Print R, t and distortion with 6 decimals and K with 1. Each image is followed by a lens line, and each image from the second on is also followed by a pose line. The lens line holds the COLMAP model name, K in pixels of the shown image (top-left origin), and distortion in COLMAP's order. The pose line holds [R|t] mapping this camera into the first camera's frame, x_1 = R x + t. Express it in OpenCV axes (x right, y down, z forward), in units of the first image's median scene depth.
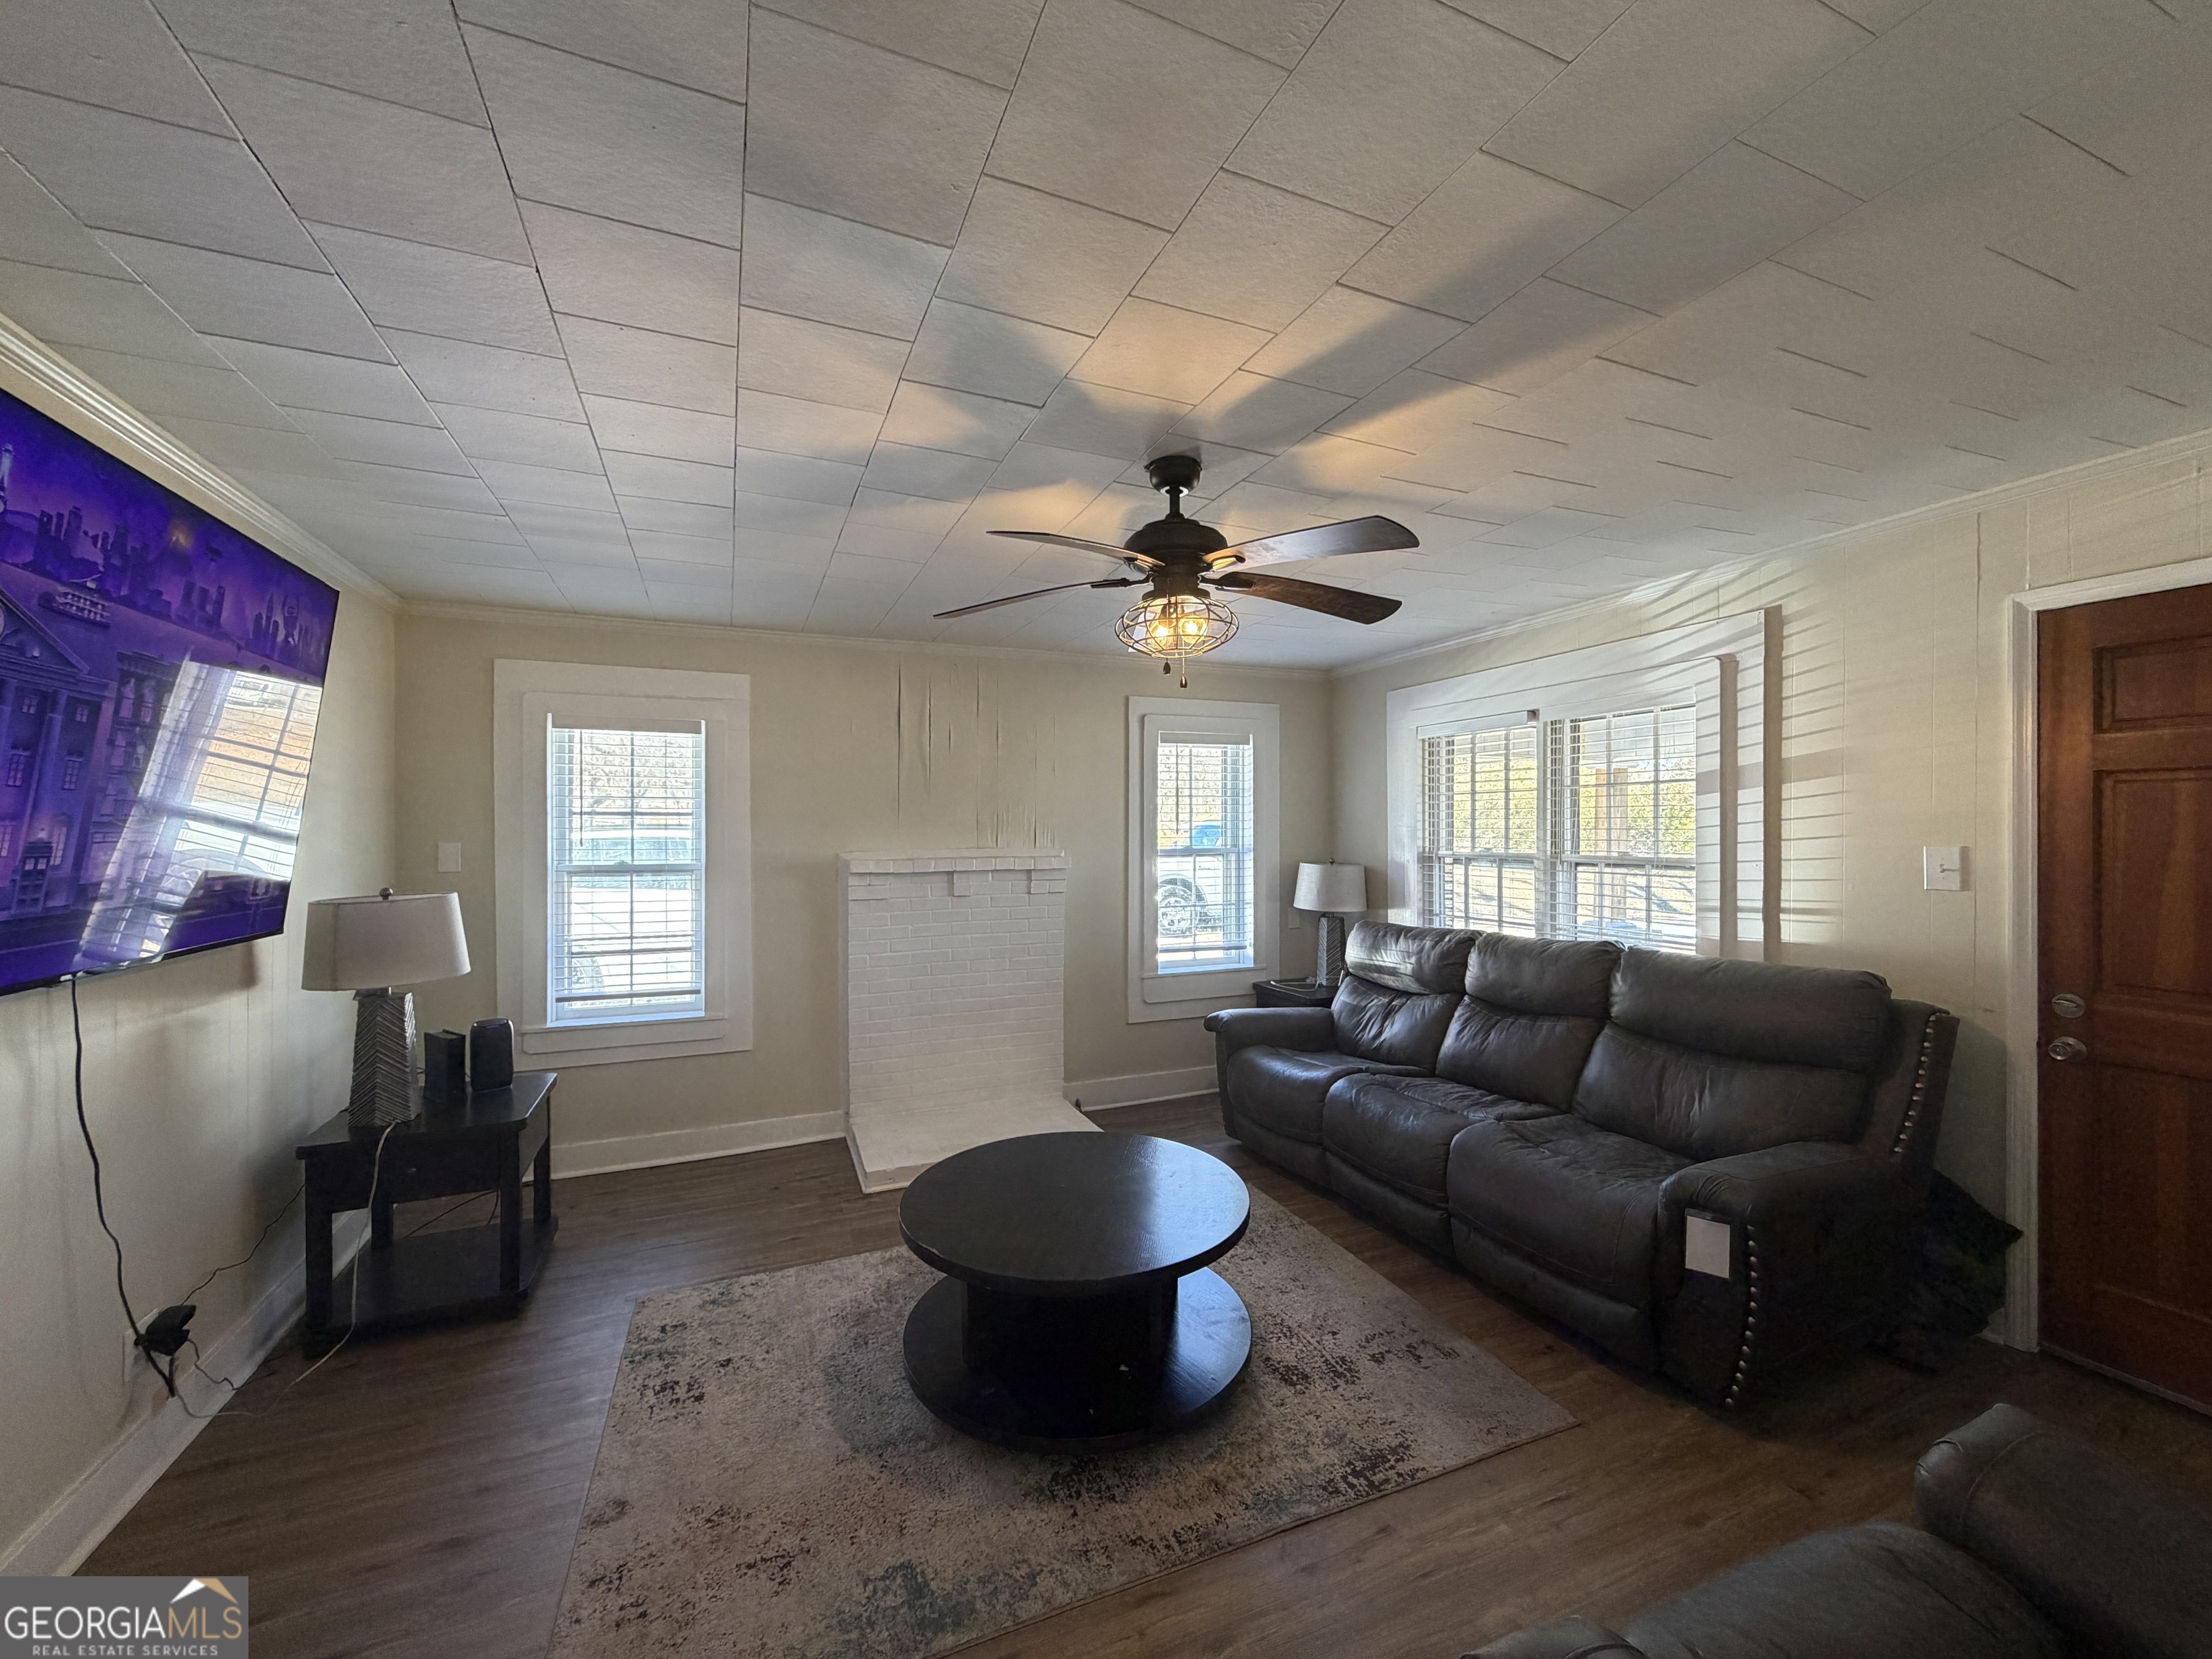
lens RADIAL K [[879.3, 0, 1103.9], [0, 879.3, 828.9], [0, 0, 1]] dist [-0.001012, 0.000332]
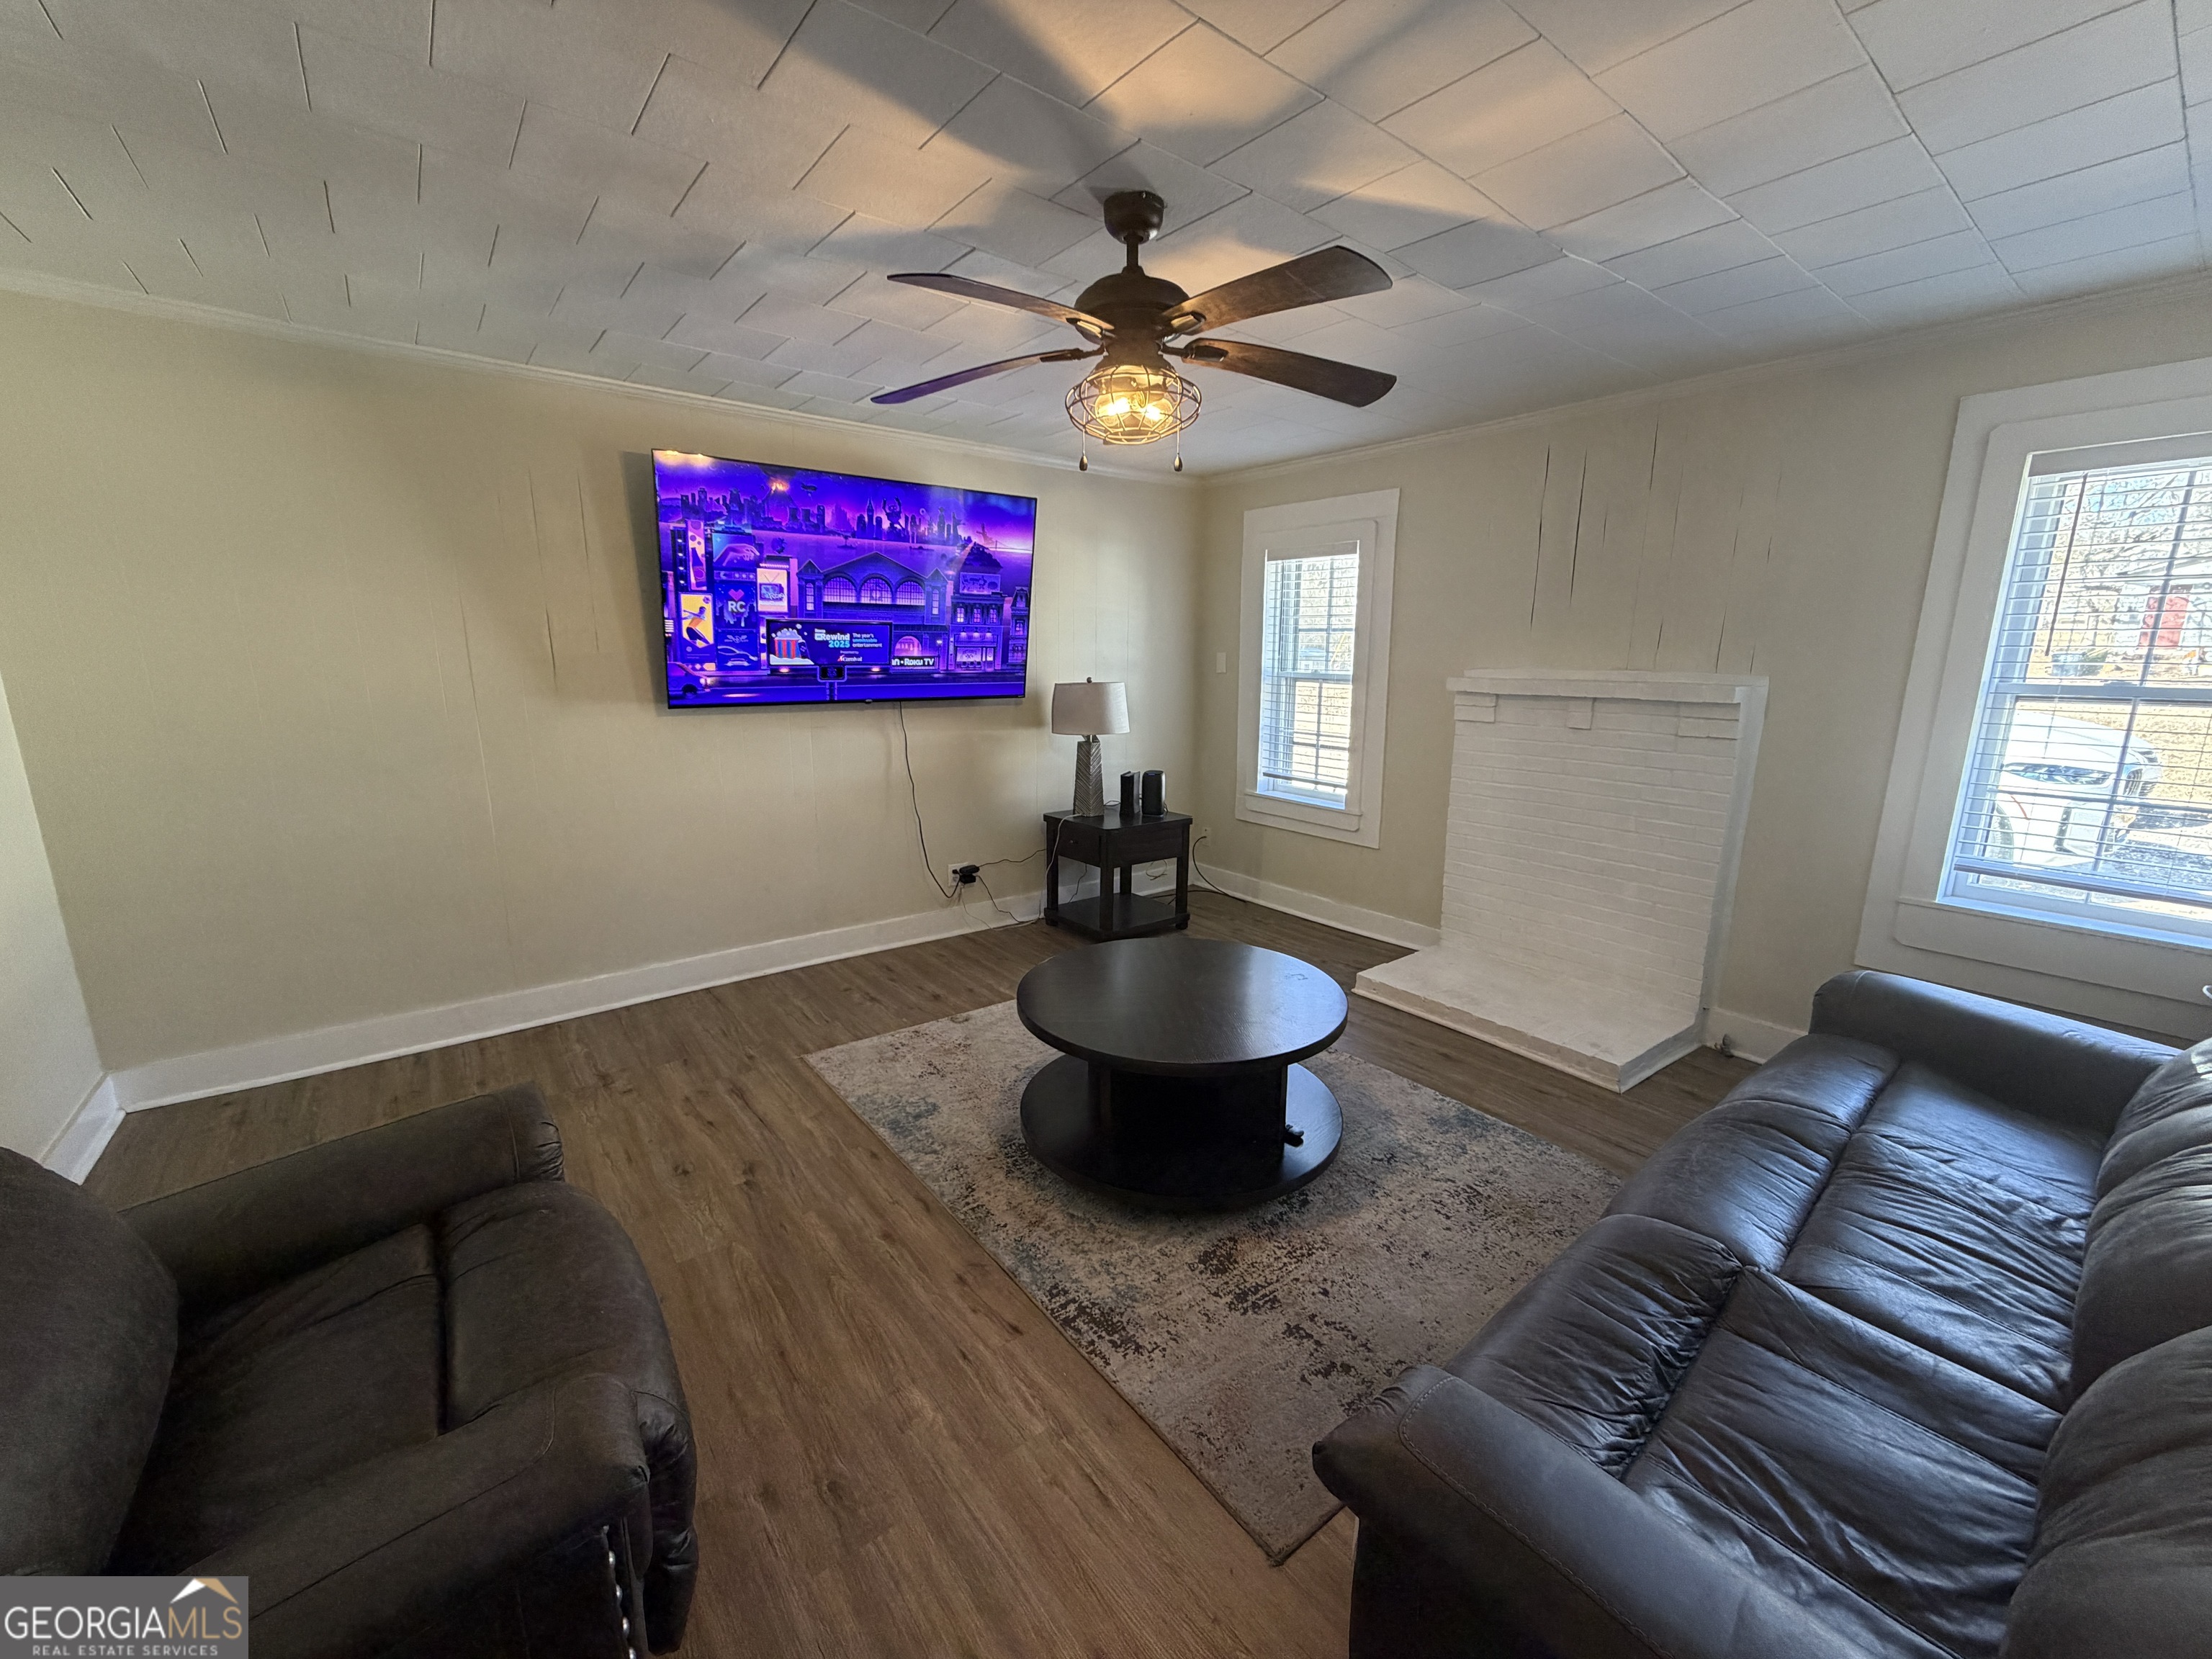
lens RADIAL K [[879.3, 0, 1103.9], [0, 879.3, 828.9], [0, 0, 1]] dist [-0.001012, 0.000332]
pose [[0.258768, 0.200314, -0.944941, 0.926580], [-0.007988, 0.978671, 0.205277, 0.007048], [0.965906, -0.045571, 0.254849, 0.665581]]
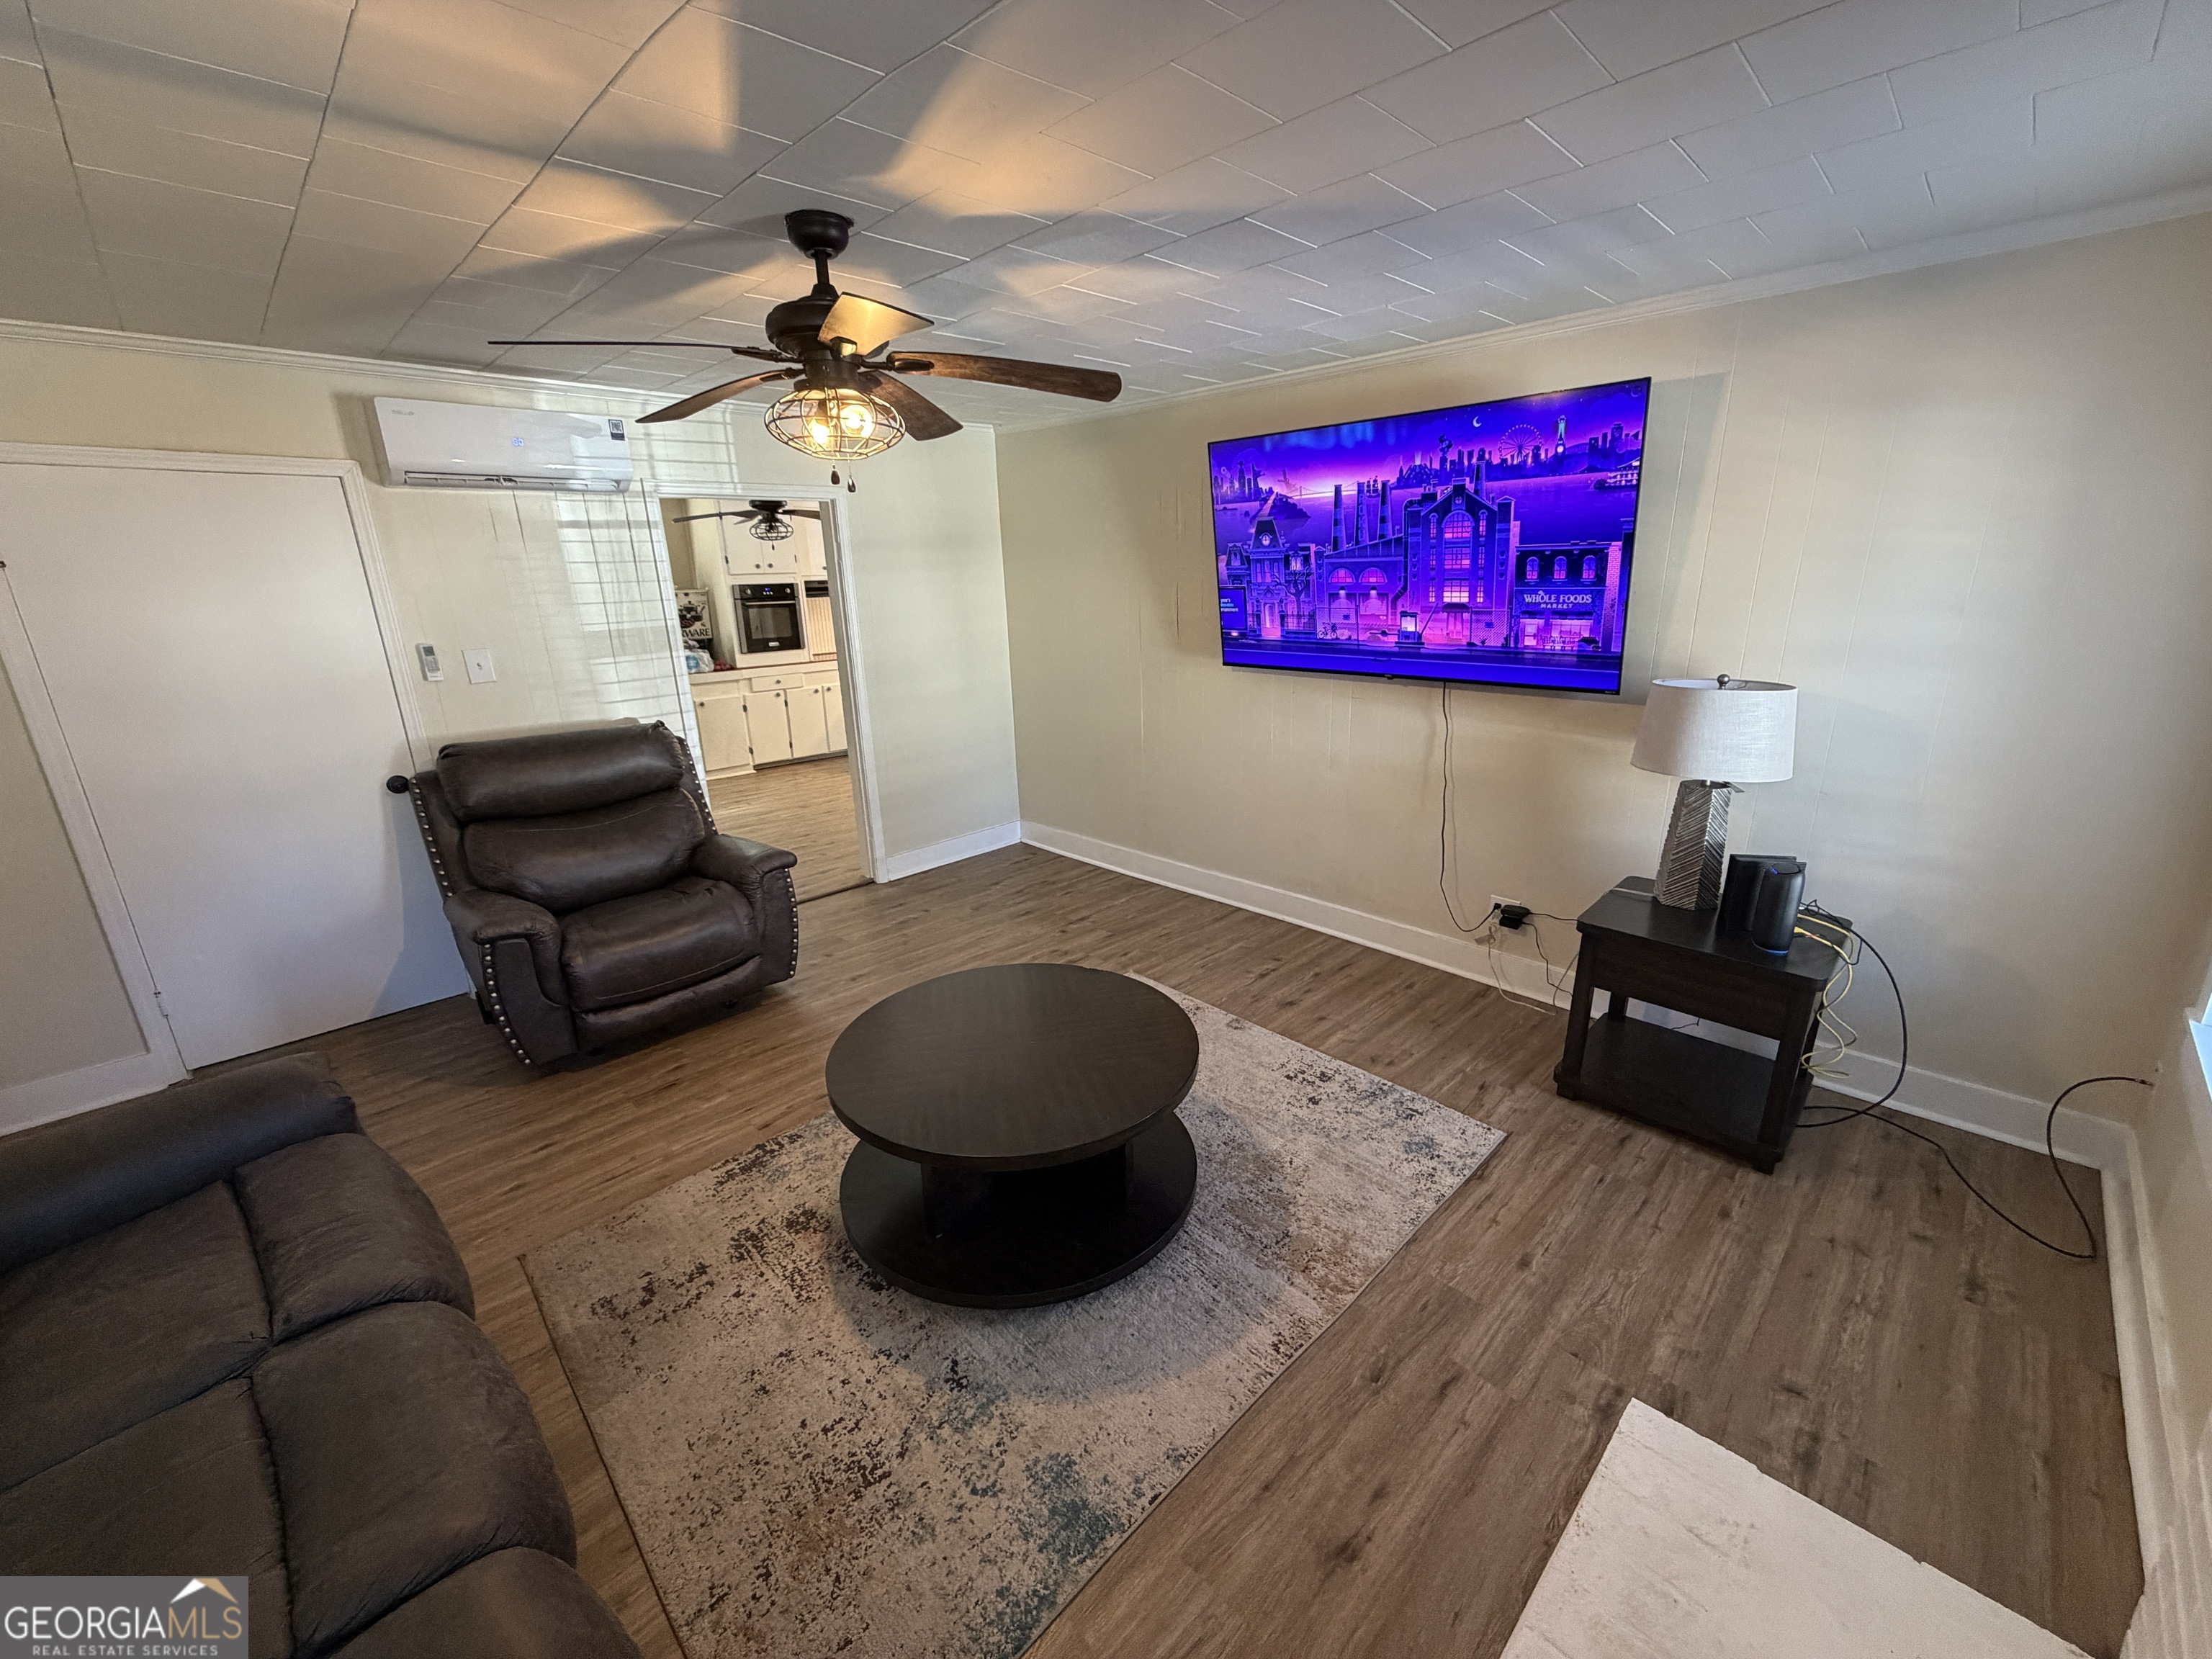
lens RADIAL K [[879.3, 0, 1103.9], [0, 879.3, 828.9], [0, 0, 1]] dist [-0.001012, 0.000332]
pose [[-0.927282, 0.131940, -0.350344, 0.185518], [0.027842, 0.957549, 0.286922, -0.074370], [0.373328, 0.256303, -0.891591, 1.858776]]
